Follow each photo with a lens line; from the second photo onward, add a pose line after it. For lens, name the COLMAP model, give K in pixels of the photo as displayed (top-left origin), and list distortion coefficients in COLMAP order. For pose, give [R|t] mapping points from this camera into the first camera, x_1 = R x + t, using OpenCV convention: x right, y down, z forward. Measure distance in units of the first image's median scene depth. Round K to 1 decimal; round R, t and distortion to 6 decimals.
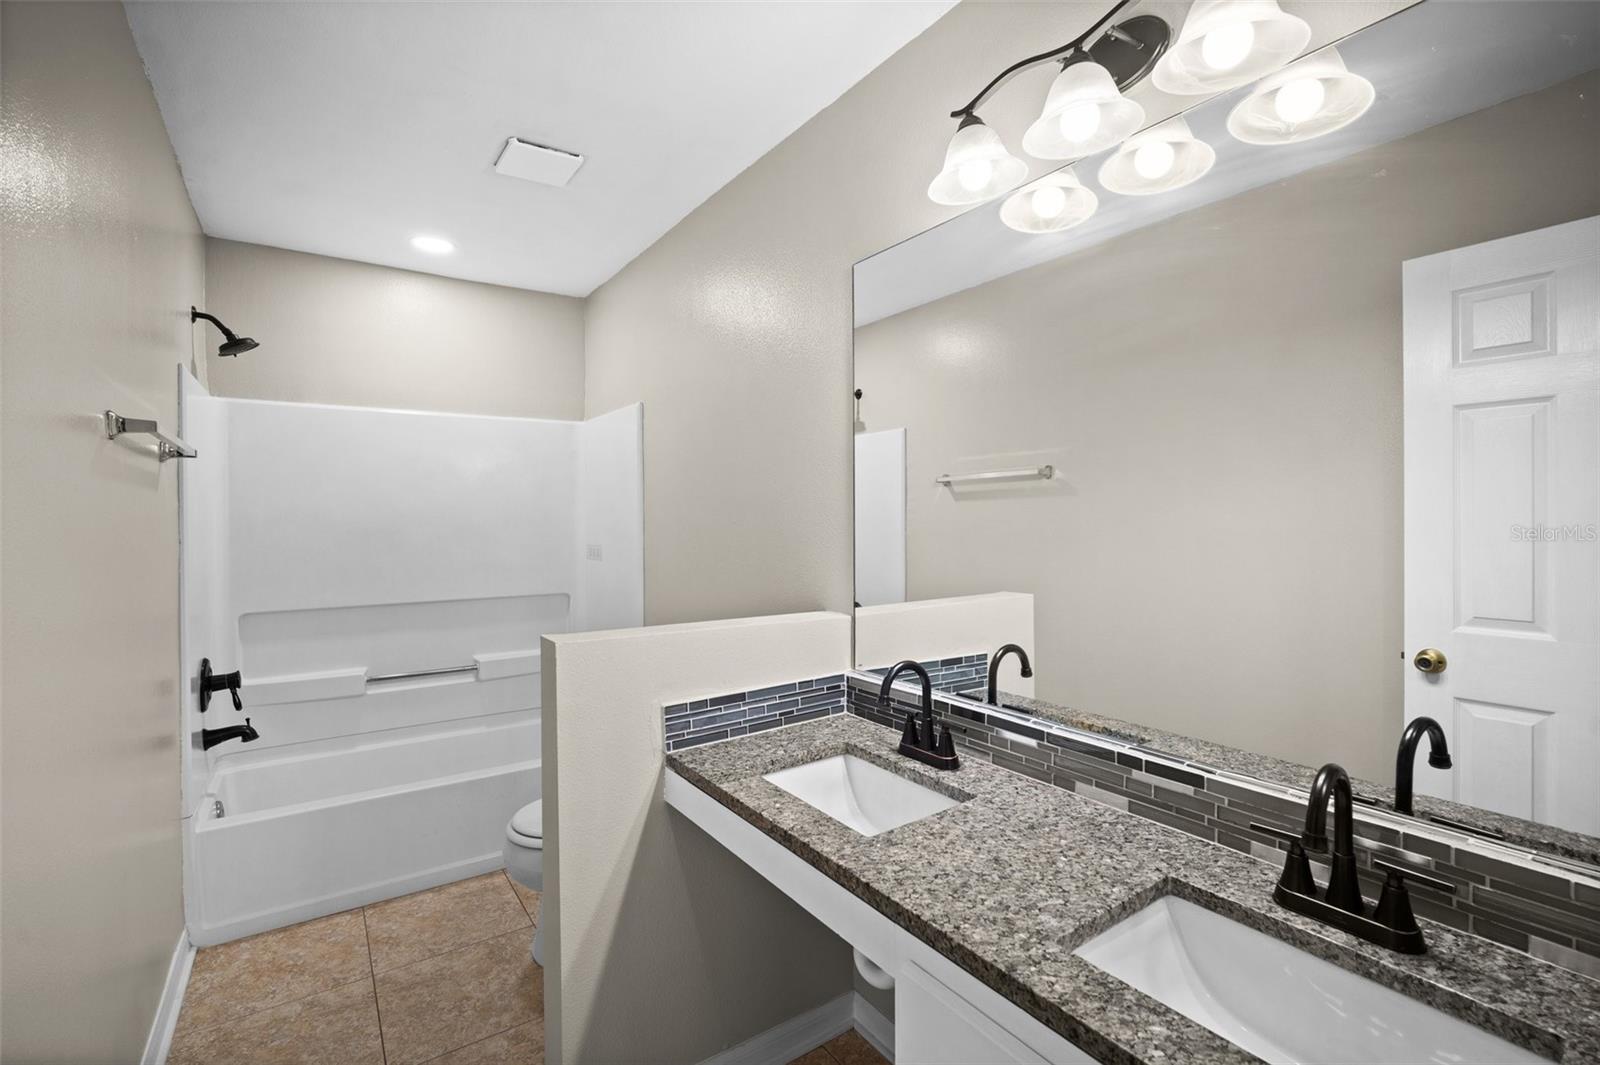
lens RADIAL K [[703.6, 0, 774.1], [0, 703.6, 523.4], [0, 0, 1]] dist [-0.000781, -0.000031]
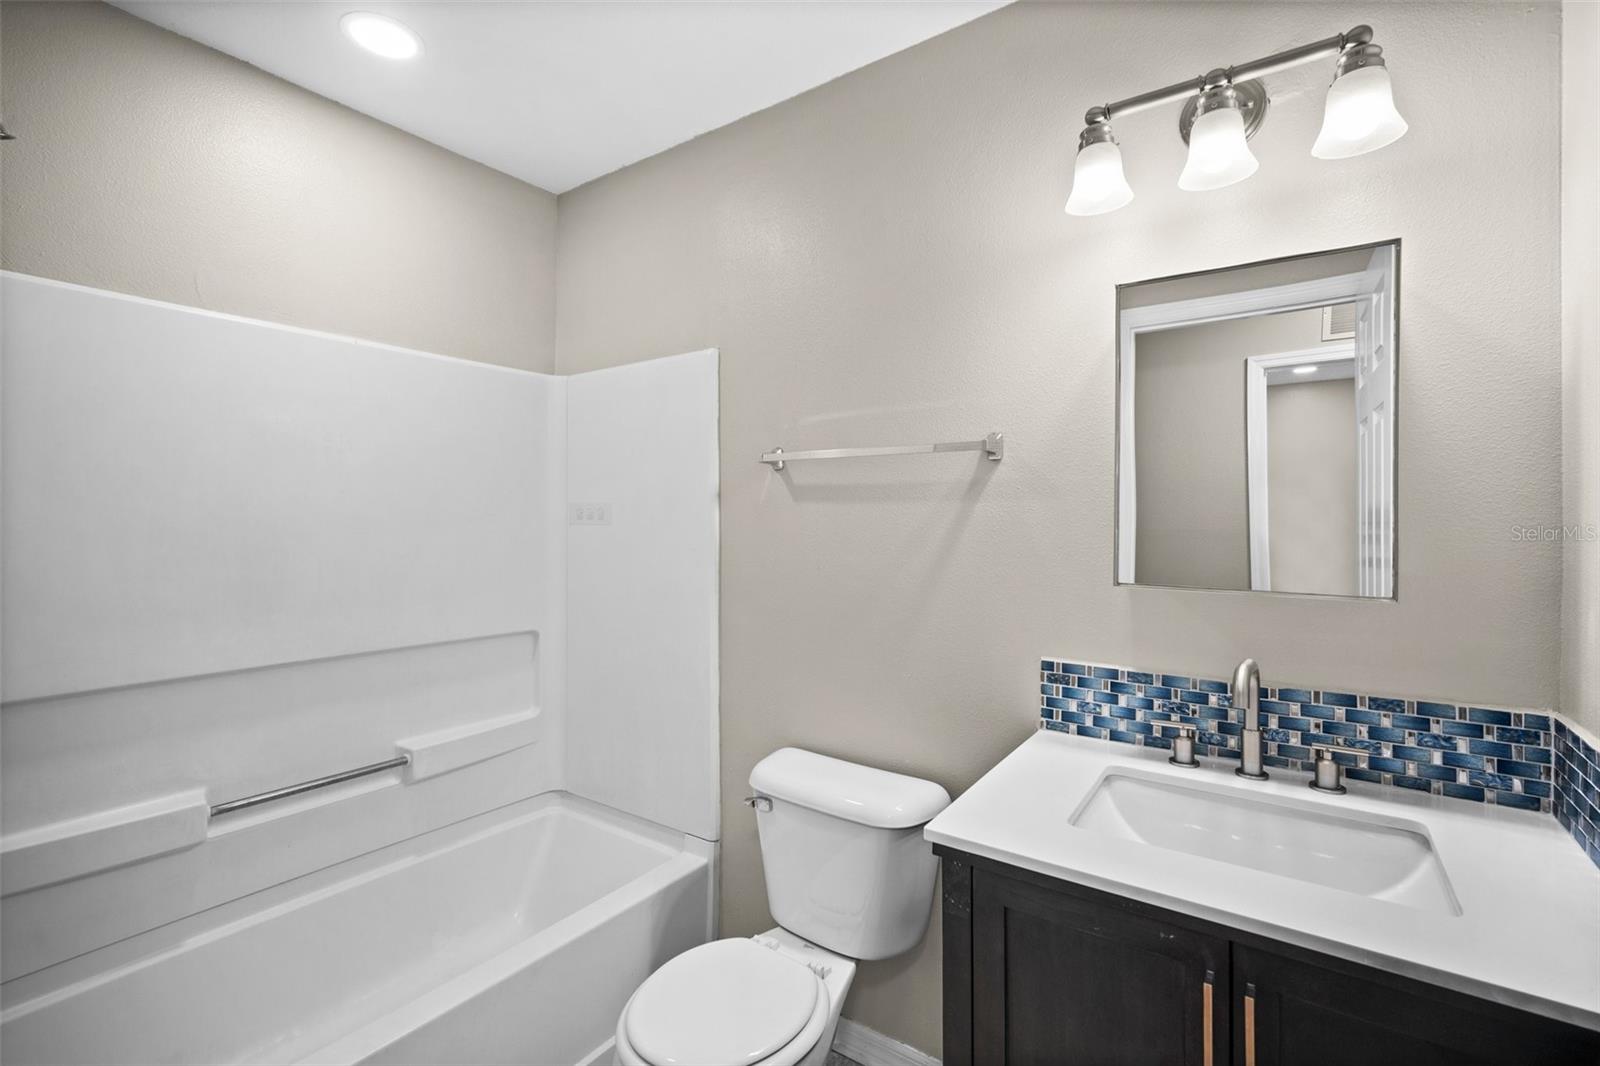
lens RADIAL K [[703.6, 0, 774.1], [0, 703.6, 523.9], [0, 0, 1]] dist [-0.000781, -0.000031]
pose [[0.937038, 0.008579, 0.349123, -0.426995], [-0.008421, 0.999963, -0.001972, -0.002130], [-0.349126, -0.001092, 0.937075, 0.400535]]
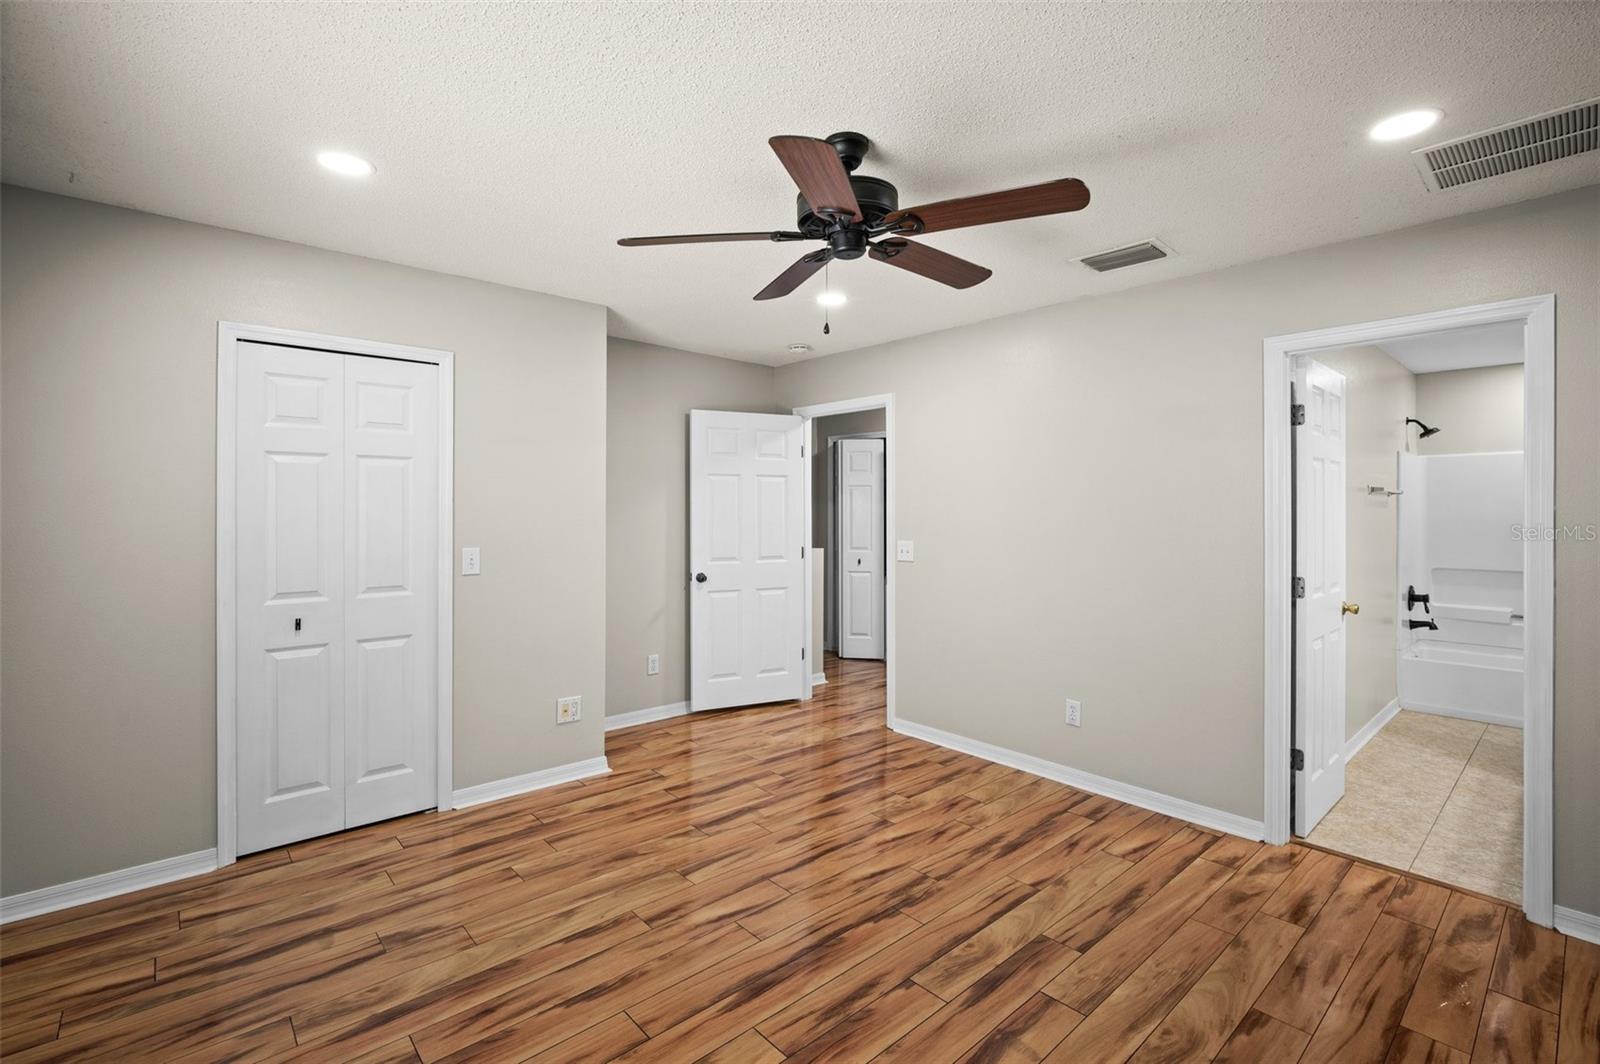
lens RADIAL K [[711.8, 0, 799.8], [0, 711.8, 522.5], [0, 0, 1]] dist [-0.009868, 0.000369]
pose [[0.132948, 0.008498, -0.991087, 0.987429], [-0.003603, 0.999961, 0.008091, -0.004904], [0.991116, 0.002495, 0.132973, -1.036604]]
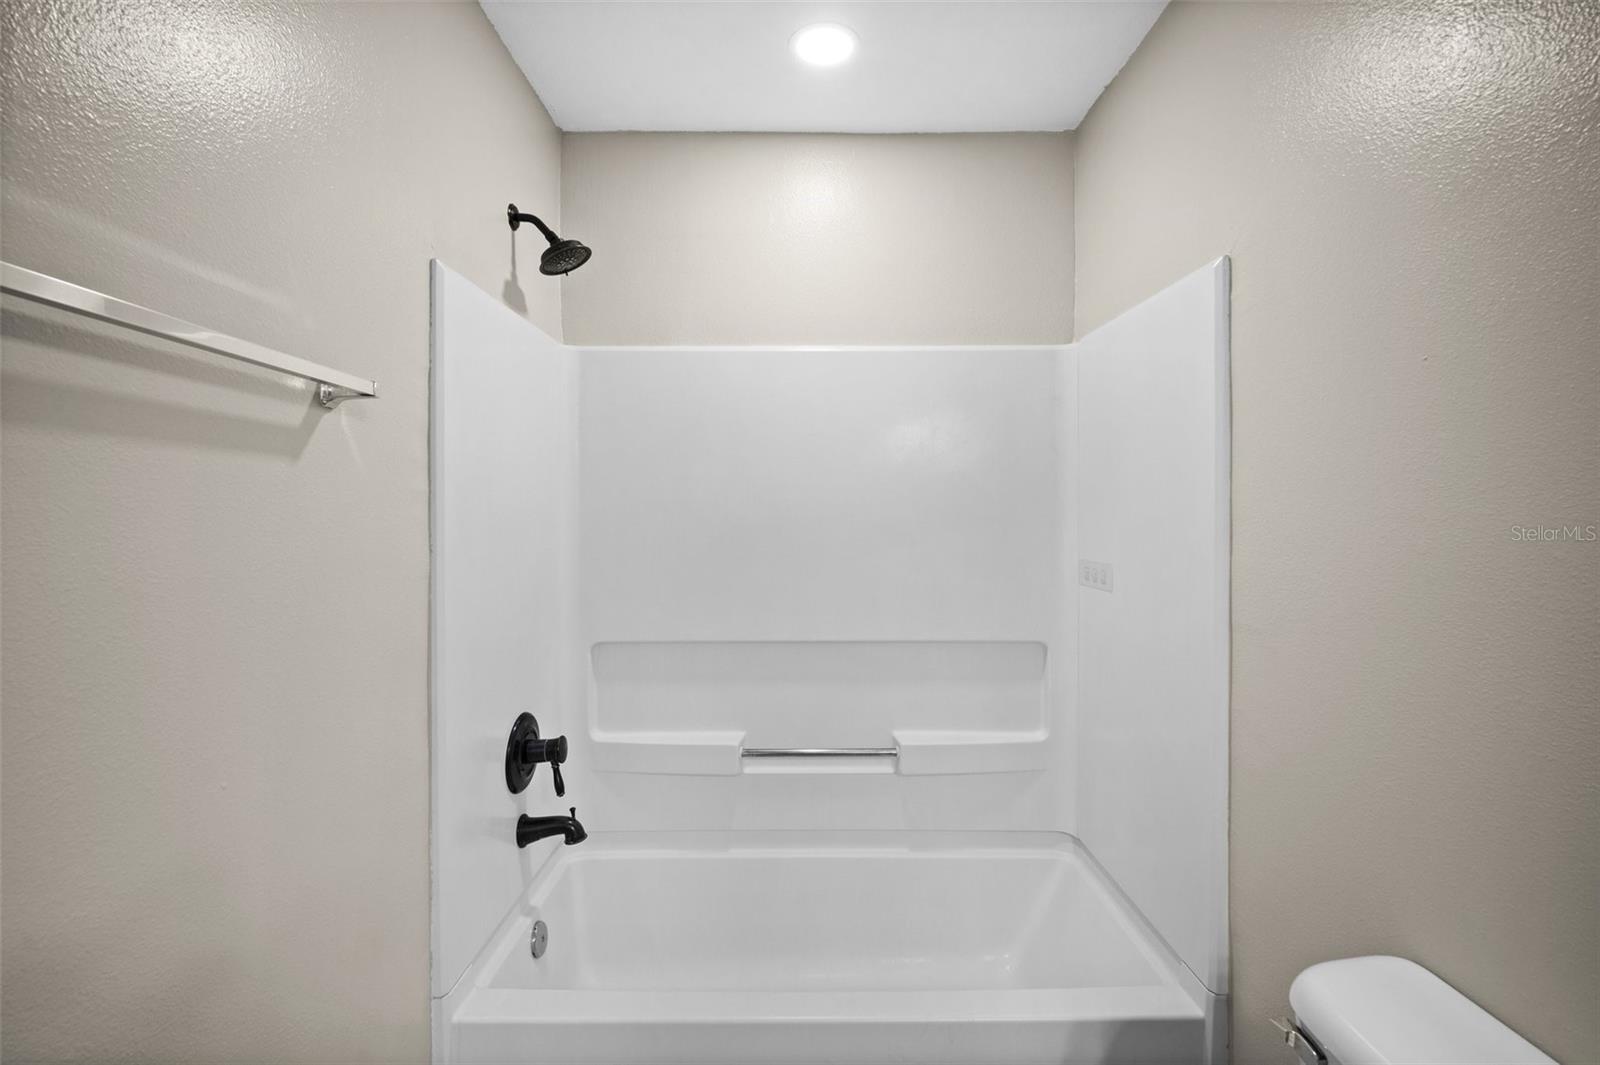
lens RADIAL K [[711.8, 0, 799.8], [0, 711.8, 523.0], [0, 0, 1]] dist [-0.009868, 0.000369]
pose [[0.839799, 0.009713, -0.542810, -0.198283], [-0.004197, 0.999926, 0.011400, -0.003949], [0.542881, -0.007295, 0.839778, 0.544644]]
